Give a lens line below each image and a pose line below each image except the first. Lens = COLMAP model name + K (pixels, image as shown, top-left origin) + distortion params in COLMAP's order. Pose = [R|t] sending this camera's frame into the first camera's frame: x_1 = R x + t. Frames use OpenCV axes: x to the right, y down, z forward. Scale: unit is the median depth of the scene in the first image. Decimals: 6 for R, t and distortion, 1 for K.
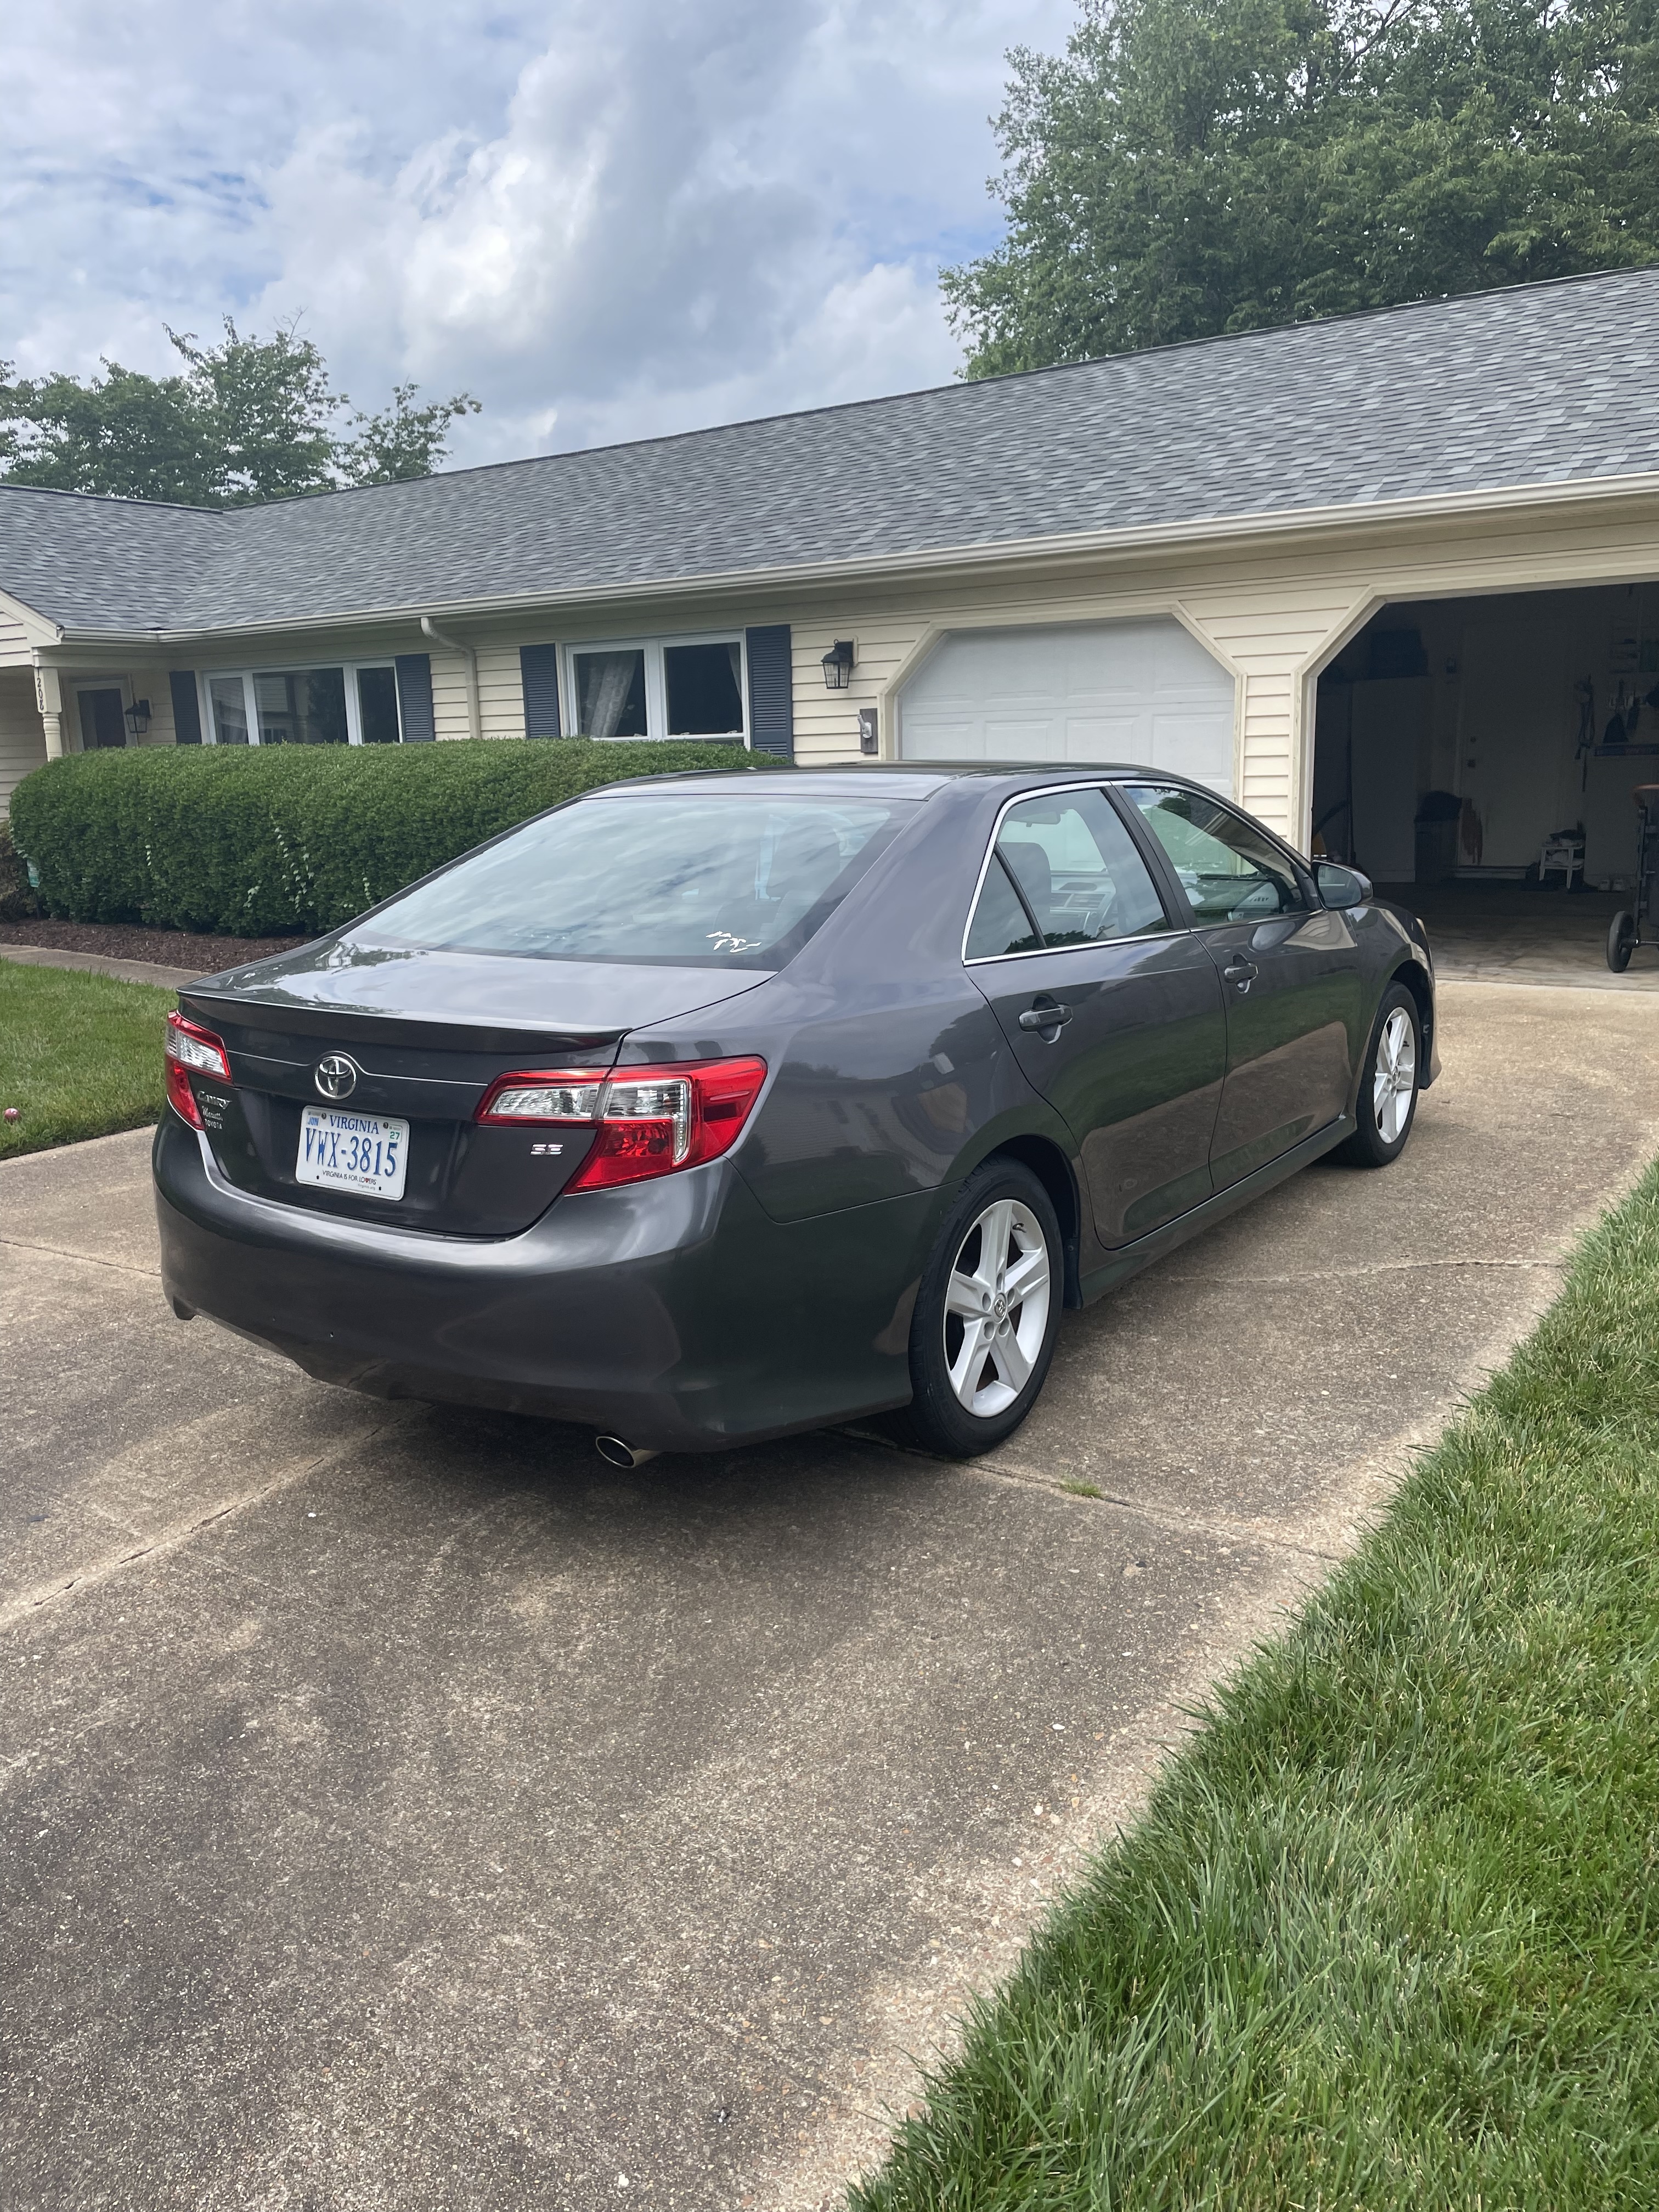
lens RADIAL K [[1664.5, 0, 829.5], [0, 1664.5, 1106.0], [0, 0, 1]] dist [0.047338, 0.000796]
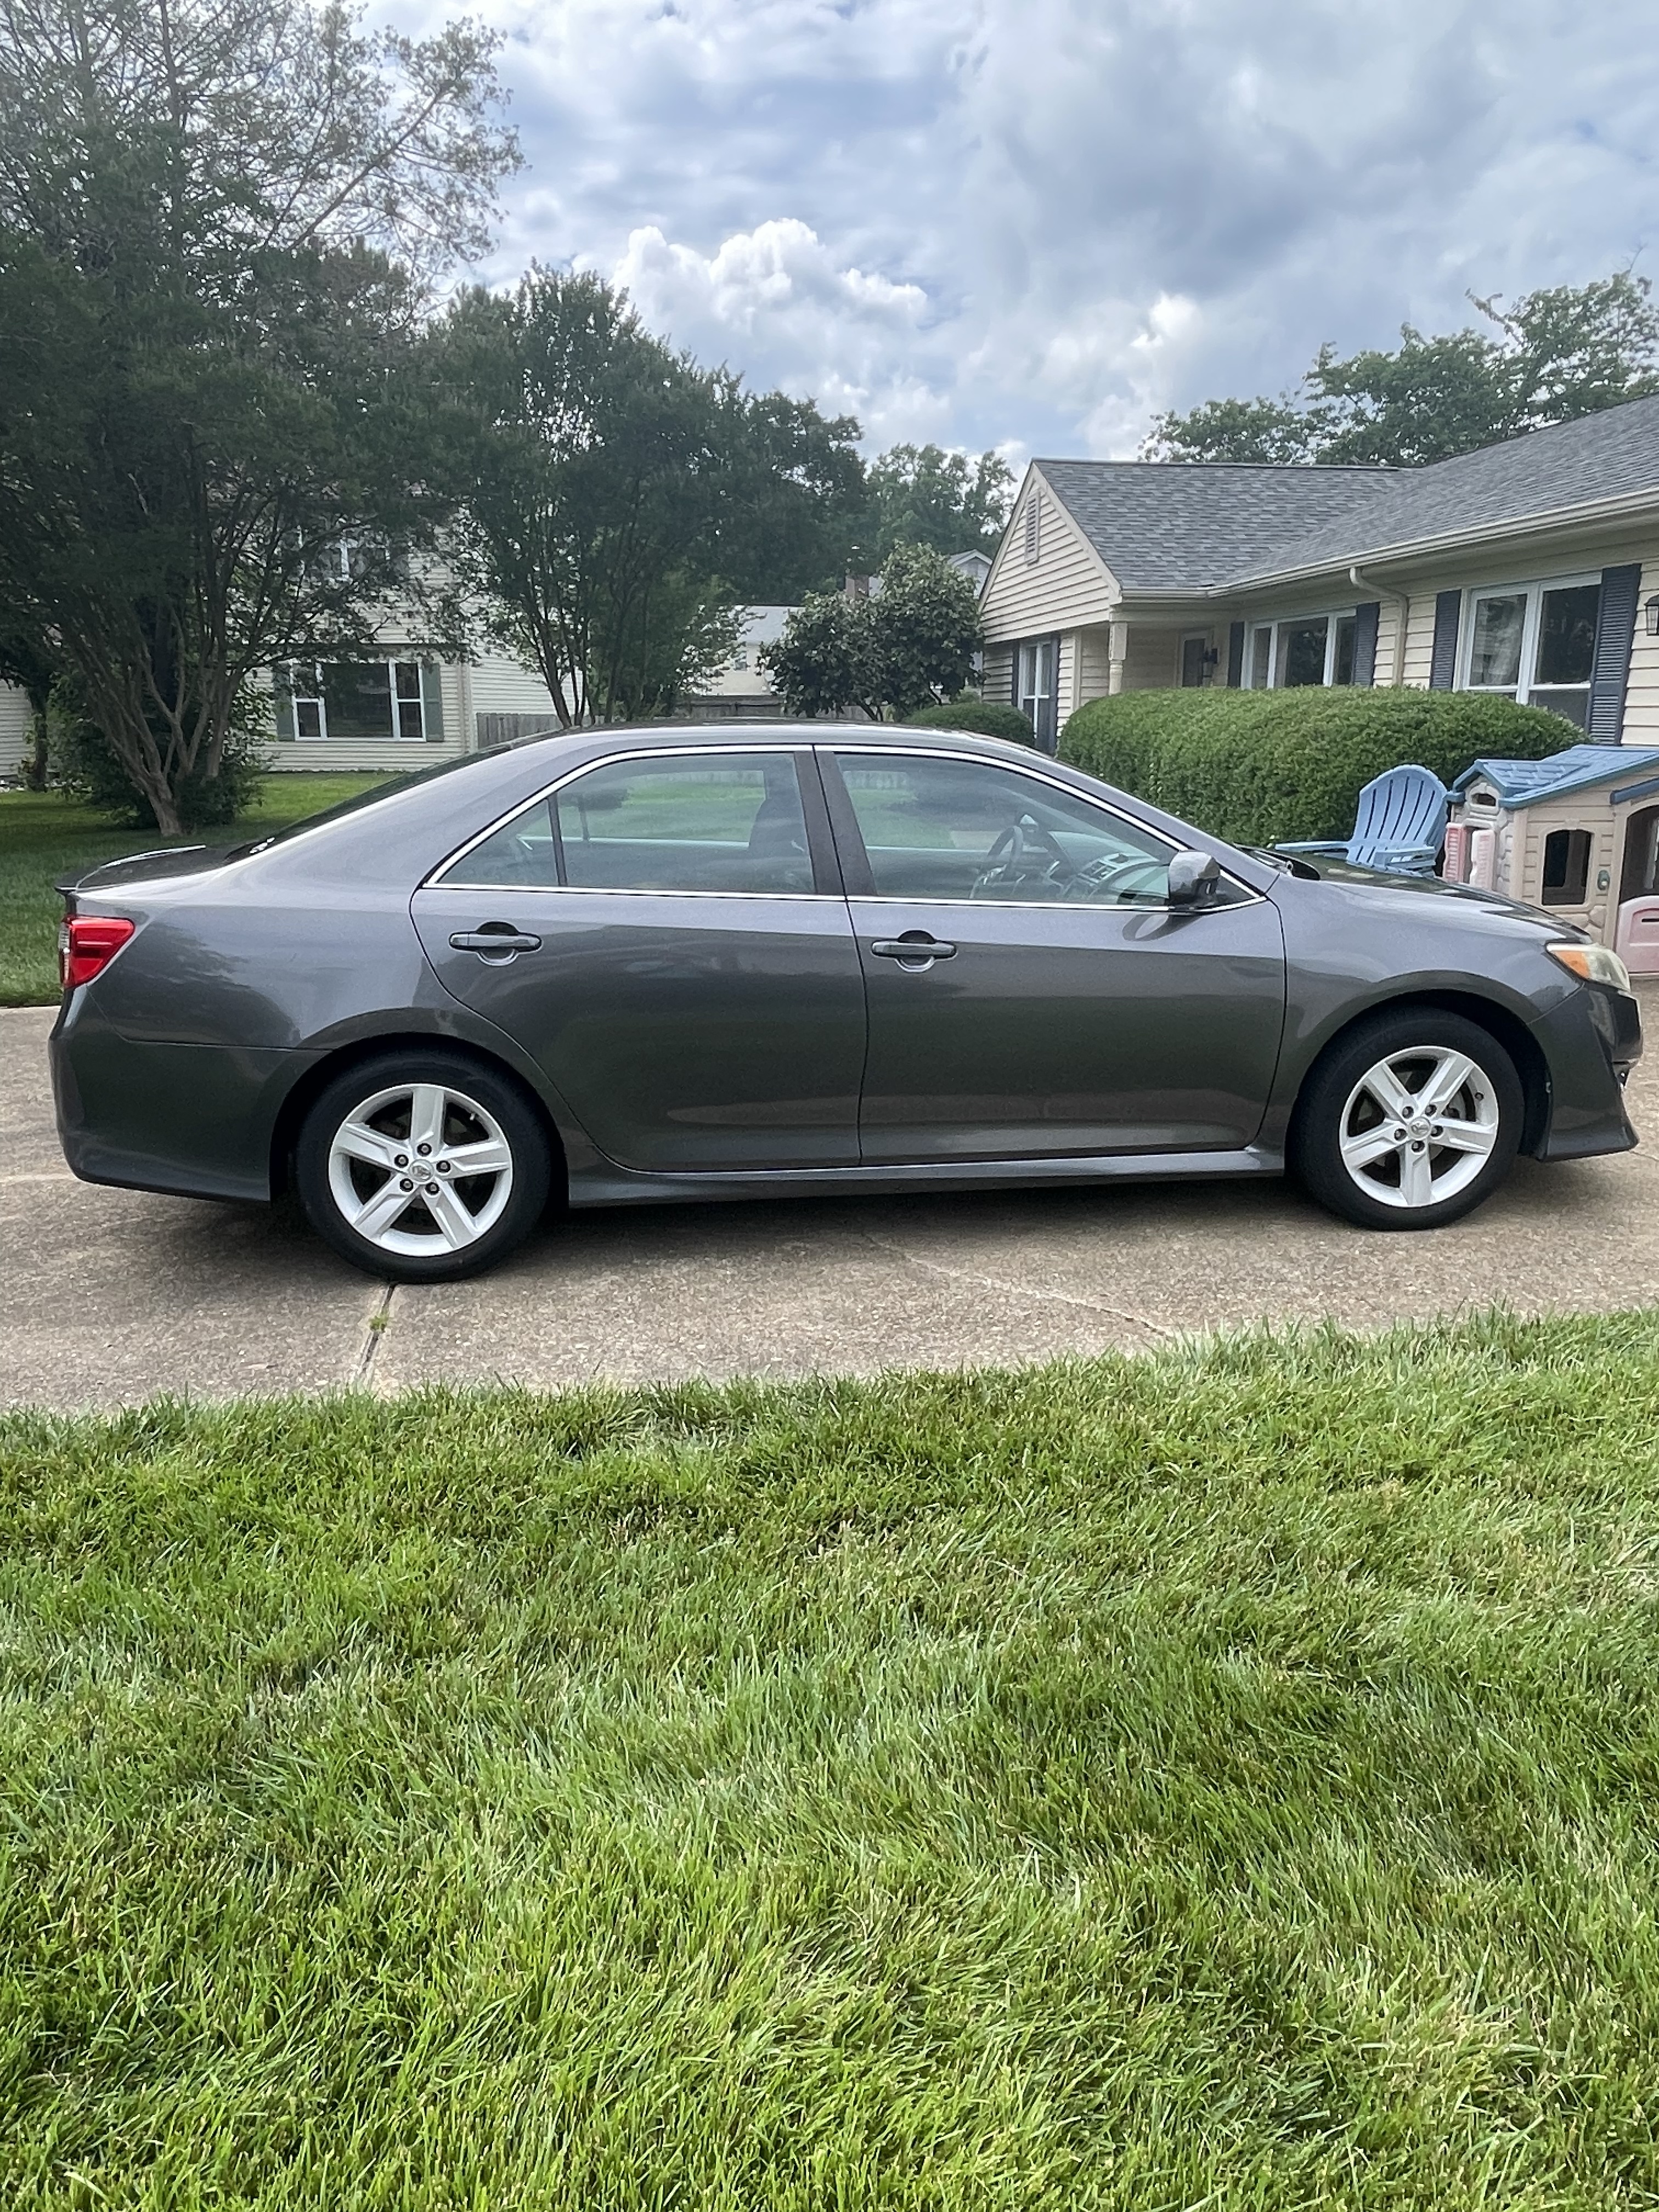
lens RADIAL K [[1566.7, 0, 817.9], [0, 1566.7, 1097.5], [0, 0, 1]] dist [-0.002130, -0.009293]
pose [[0.668735, 0.205475, -0.714544, 0.974345], [-0.172651, 0.977699, 0.119566, -0.103329], [0.723177, 0.043409, 0.689297, 0.372499]]
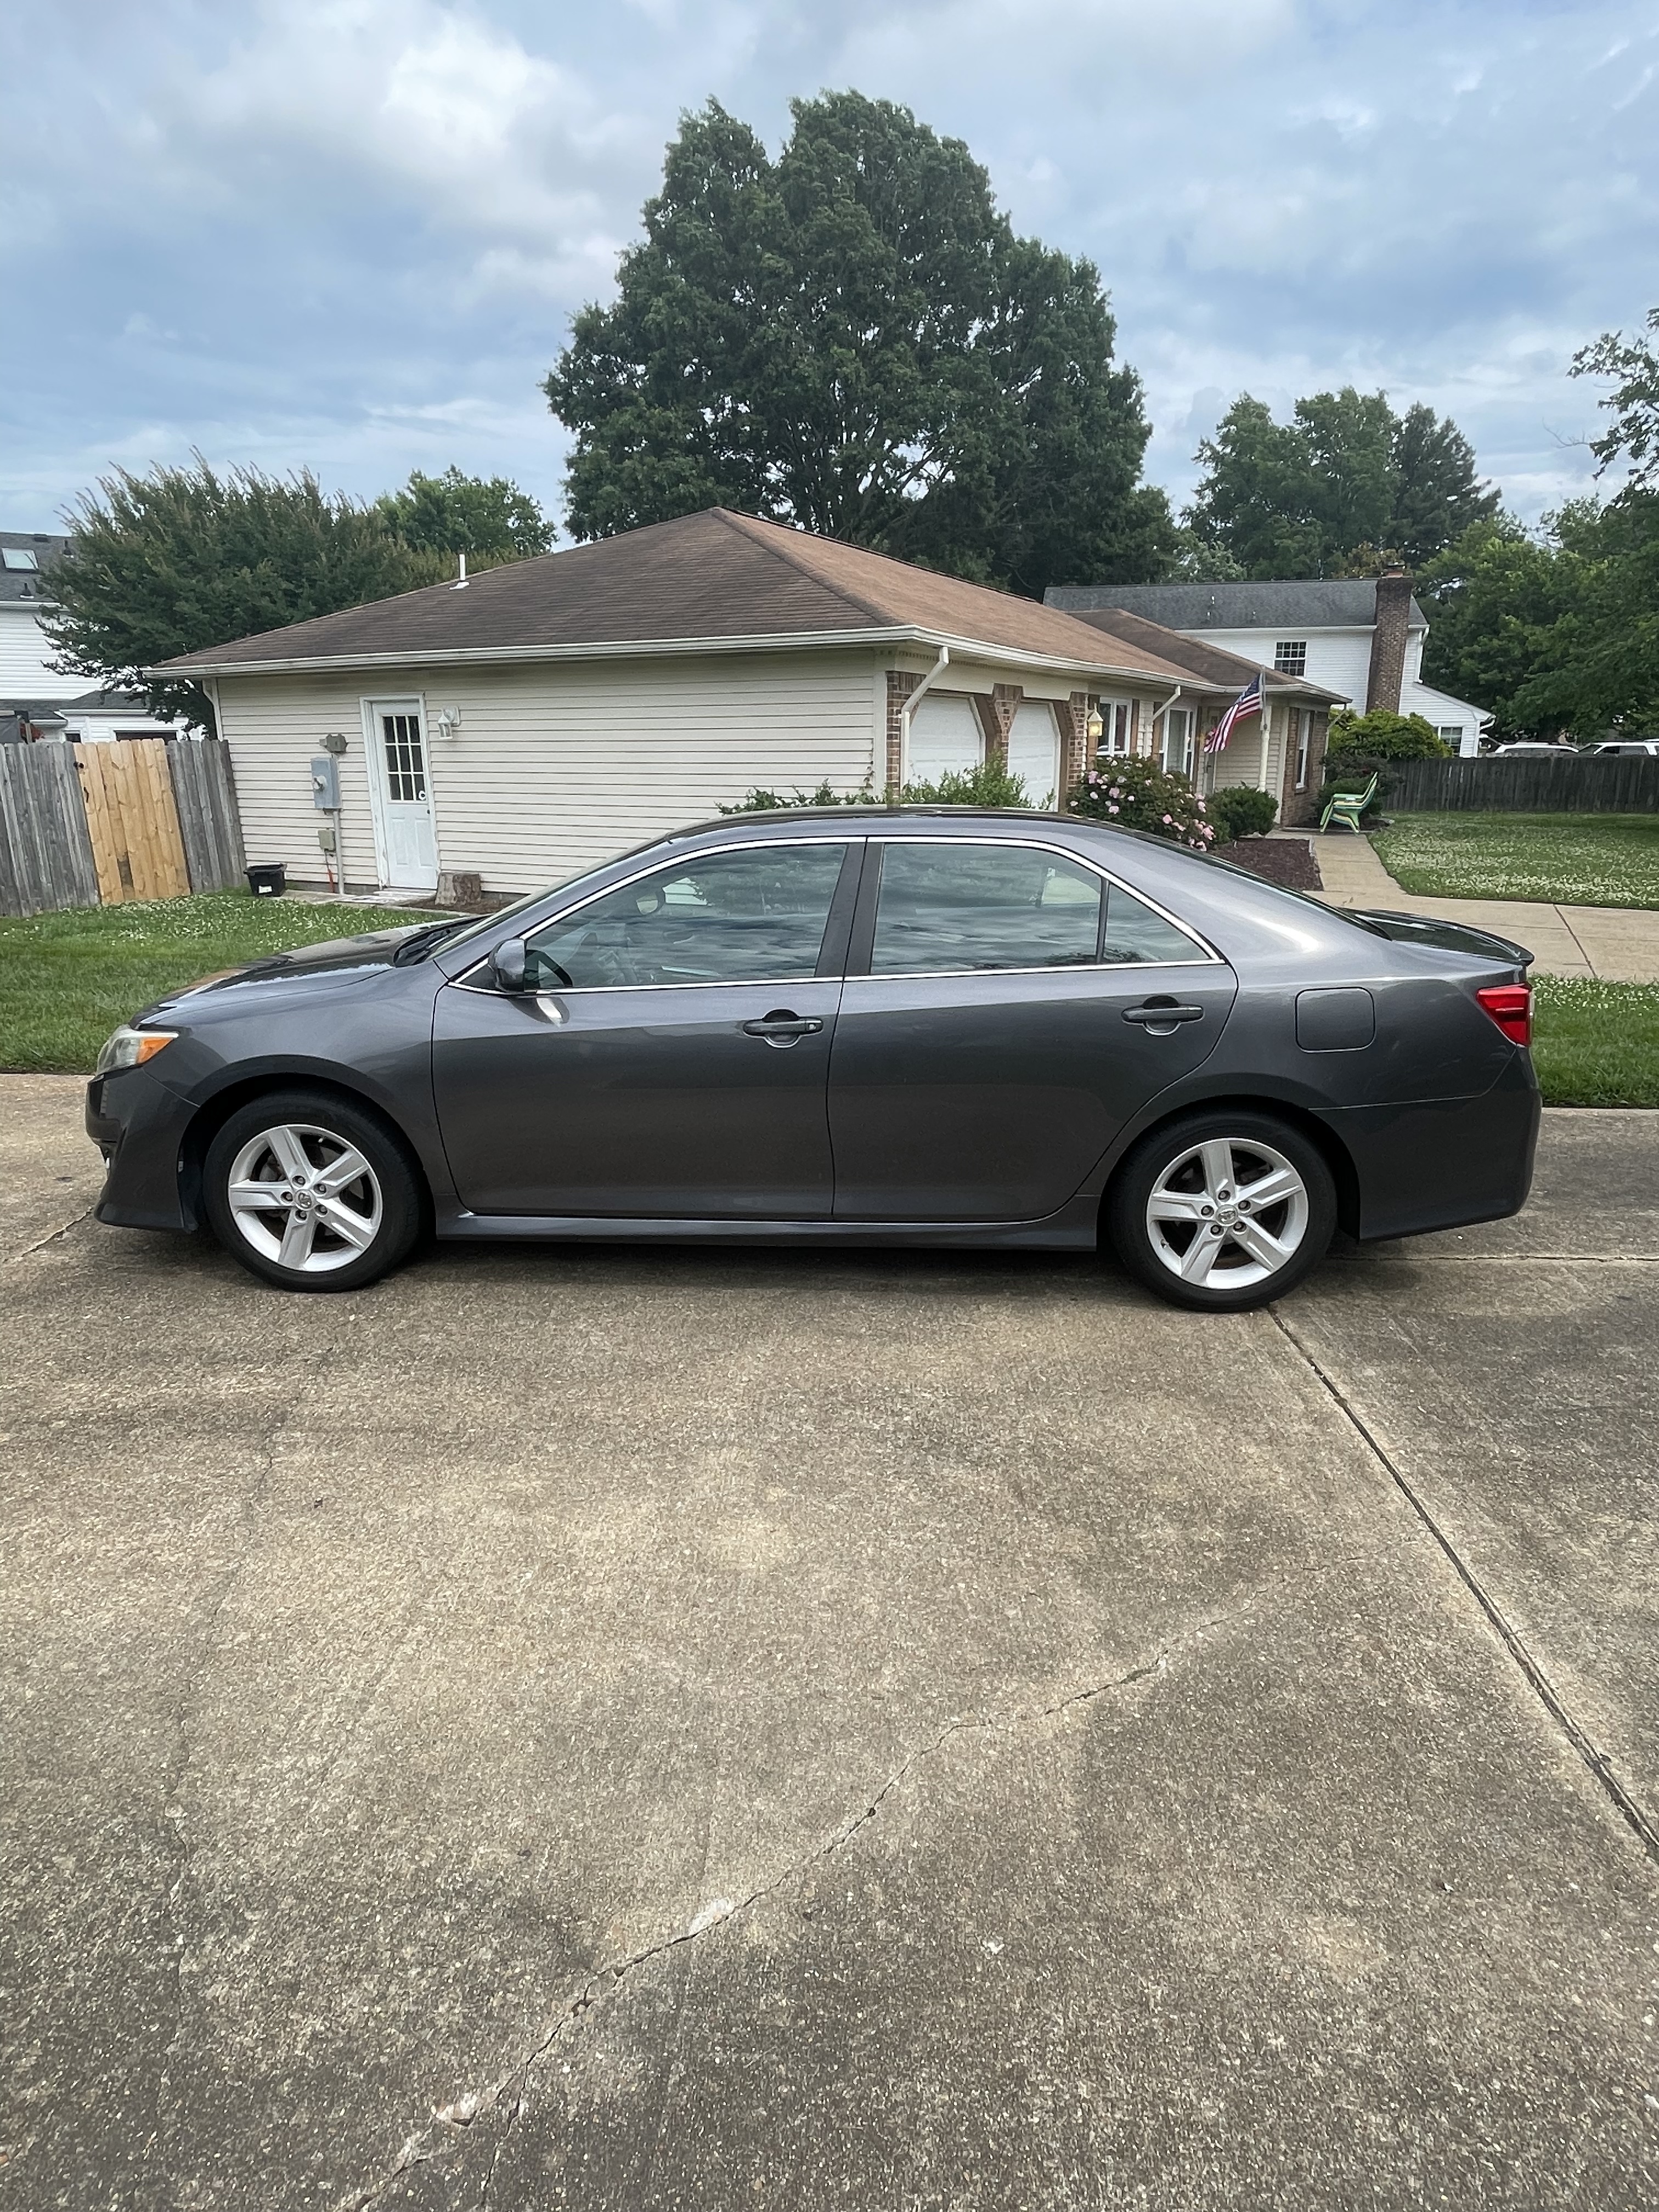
lens RADIAL K [[1233.3, 0, 831.3], [0, 1233.3, 1132.7], [0, 0, 1]] dist [-0.008280, -0.001583]
pose [[-0.521554, -0.226399, 0.822633, -0.837431], [0.194682, 0.907141, 0.373087, -0.384919], [-0.830711, 0.354737, -0.429048, 1.733053]]
